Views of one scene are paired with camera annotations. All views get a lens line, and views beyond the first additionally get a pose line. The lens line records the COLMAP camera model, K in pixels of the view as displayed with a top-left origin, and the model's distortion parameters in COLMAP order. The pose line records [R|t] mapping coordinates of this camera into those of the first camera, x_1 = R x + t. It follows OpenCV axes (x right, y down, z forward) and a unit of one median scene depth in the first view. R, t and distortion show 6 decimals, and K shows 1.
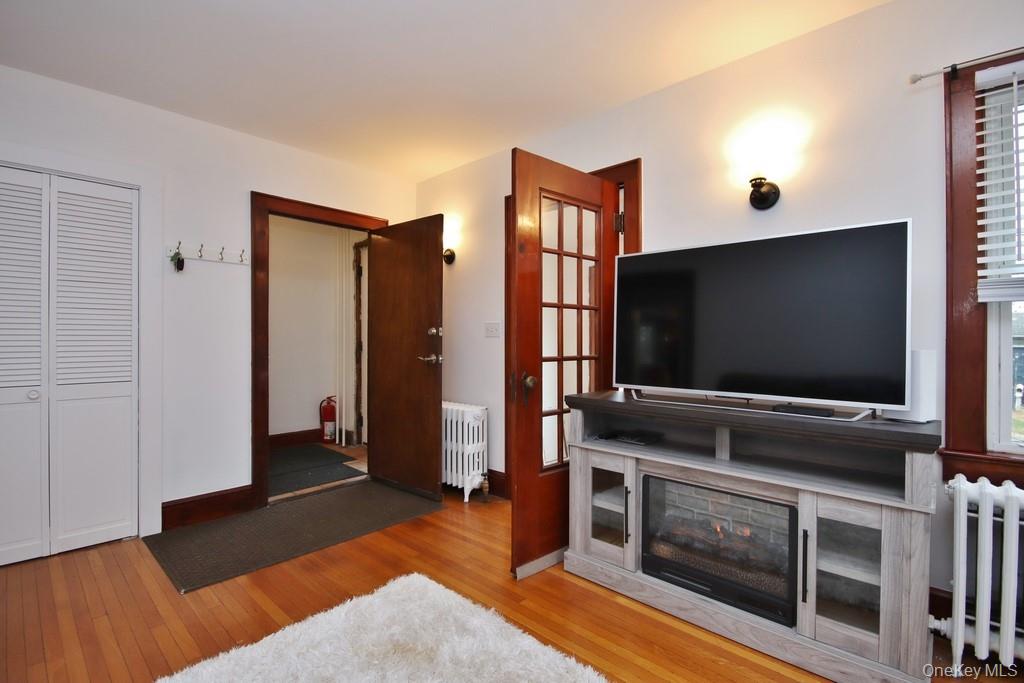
lens RADIAL K [[494.2, 0, 510.6], [0, 494.2, 346.1], [0, 0, 1]] dist [0.002553, -0.002143]
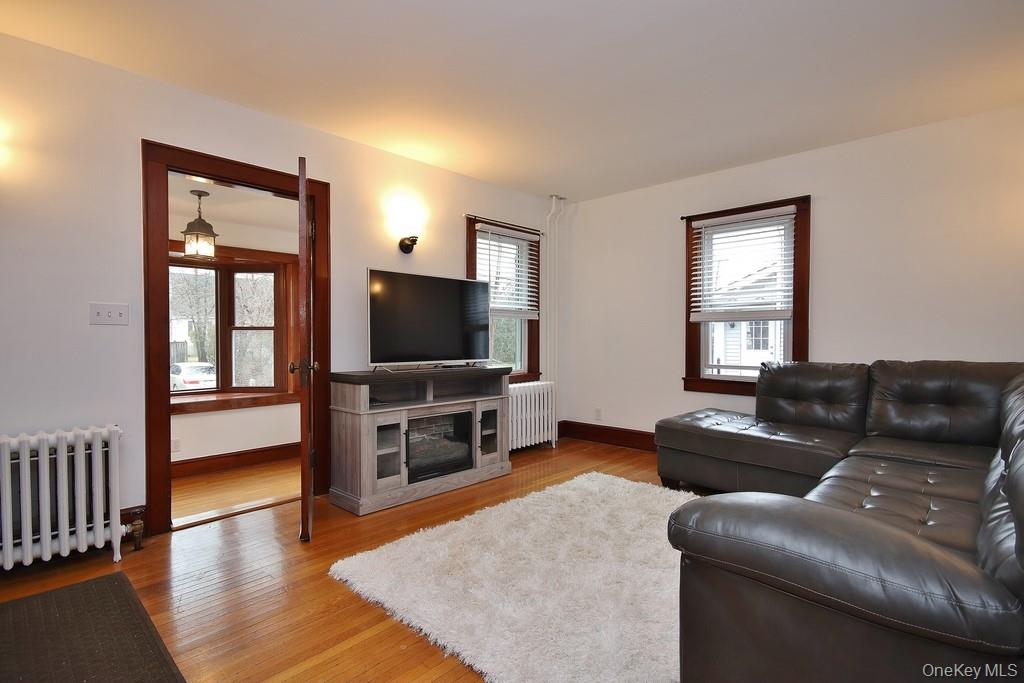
lens RADIAL K [[494.2, 0, 513.4], [0, 494.2, 339.2], [0, 0, 1]] dist [0.002553, -0.002143]
pose [[-0.009499, -0.014081, 0.999856, -1.243844], [0.005853, 0.999883, 0.014137, -0.007237], [-0.999938, 0.005987, -0.009415, 0.684580]]
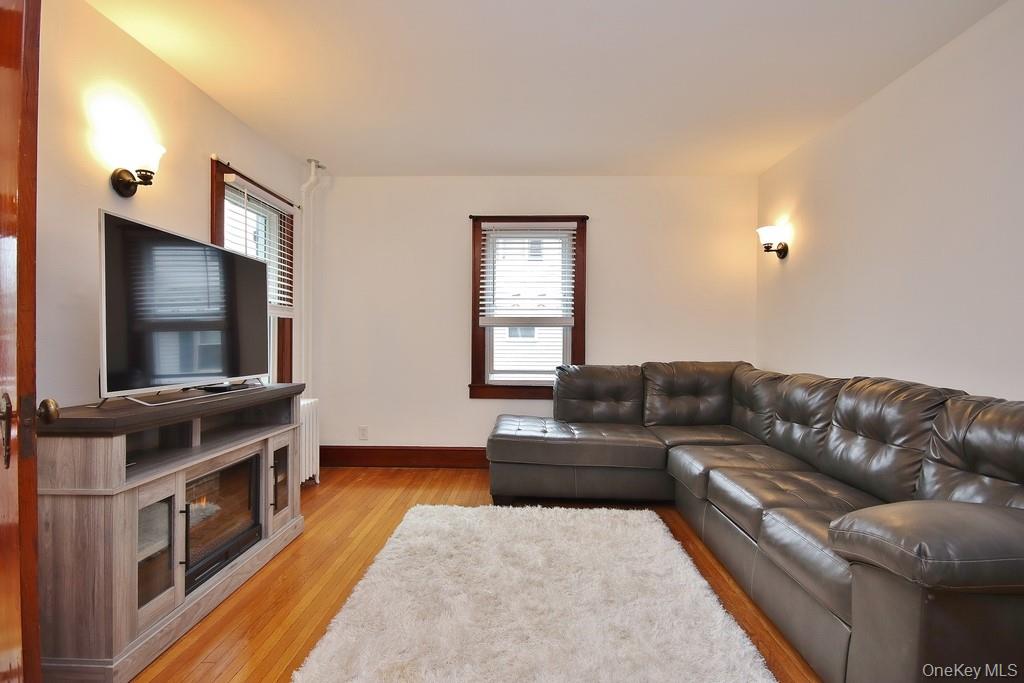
lens RADIAL K [[494.2, 0, 507.9], [0, 494.2, 342.5], [0, 0, 1]] dist [0.002553, -0.002143]
pose [[-0.663426, -0.014805, 0.748096, -0.760989], [-0.006770, 0.999882, 0.013784, -0.009151], [-0.748211, 0.004080, -0.663448, 1.142490]]
